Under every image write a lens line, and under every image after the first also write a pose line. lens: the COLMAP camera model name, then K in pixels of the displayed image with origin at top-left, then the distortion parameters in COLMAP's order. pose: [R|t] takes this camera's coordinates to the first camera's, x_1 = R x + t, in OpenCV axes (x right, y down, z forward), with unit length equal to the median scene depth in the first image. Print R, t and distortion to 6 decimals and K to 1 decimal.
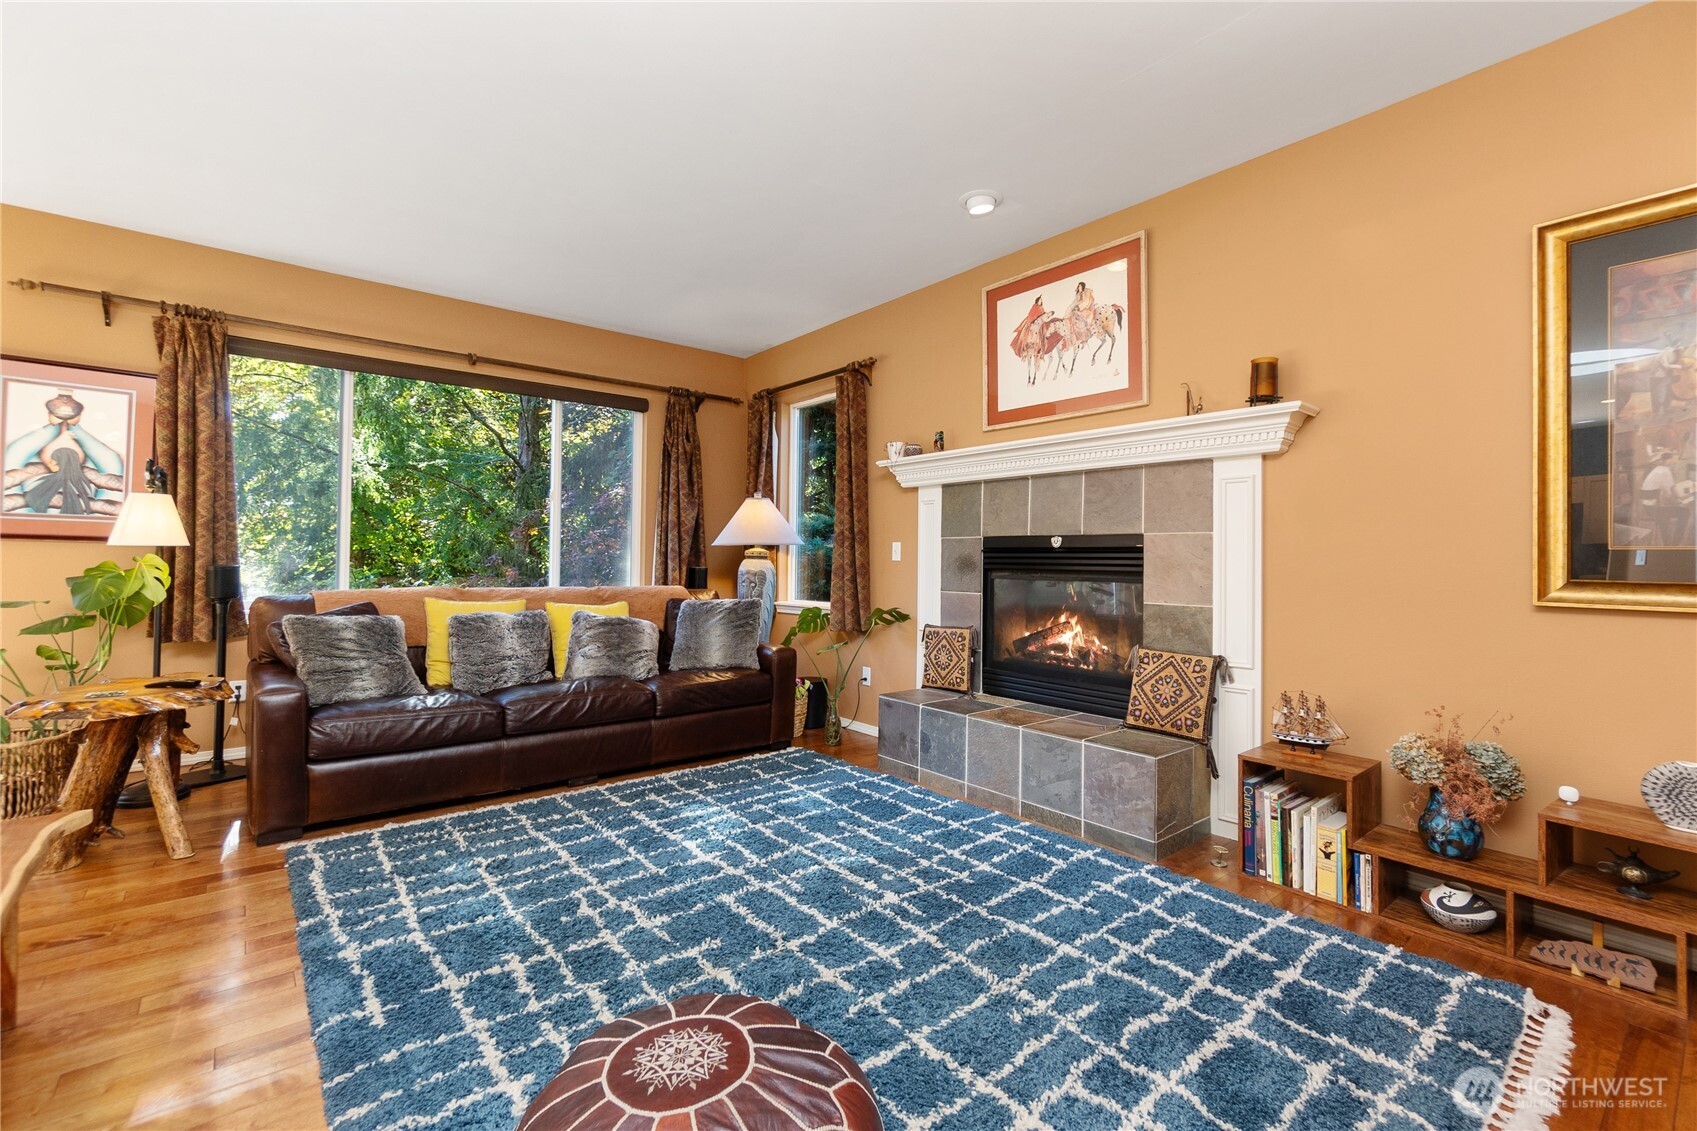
lens RADIAL K [[732.1, 0, 843.9], [0, 732.1, 543.6], [0, 0, 1]] dist [-0.001181, -0.000005]
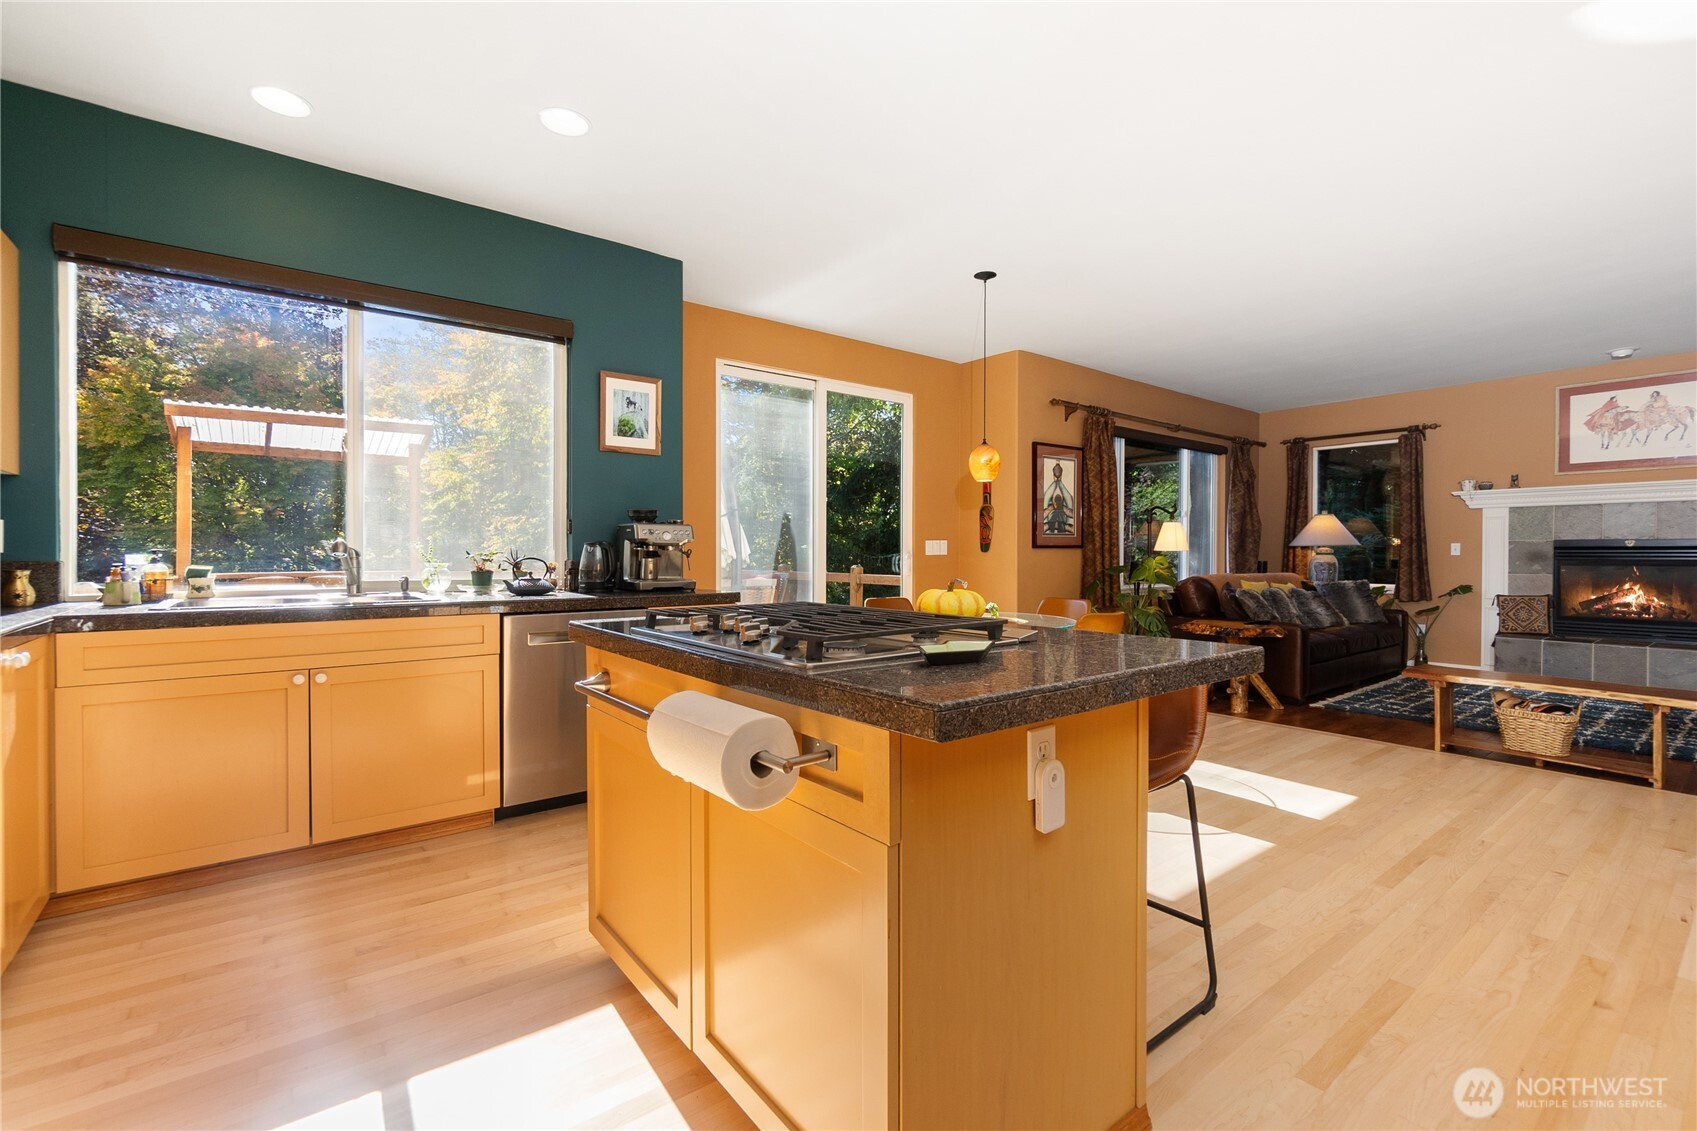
lens RADIAL K [[754.4, 0, 848.5], [0, 754.4, 565.5], [0, 0, 1]] dist [-0.001219, 0.000141]
pose [[0.999910, -0.010828, -0.007889, -1.439666], [0.011079, 0.999411, 0.032481, -0.025148], [0.007533, -0.032565, 0.999441, -0.732005]]
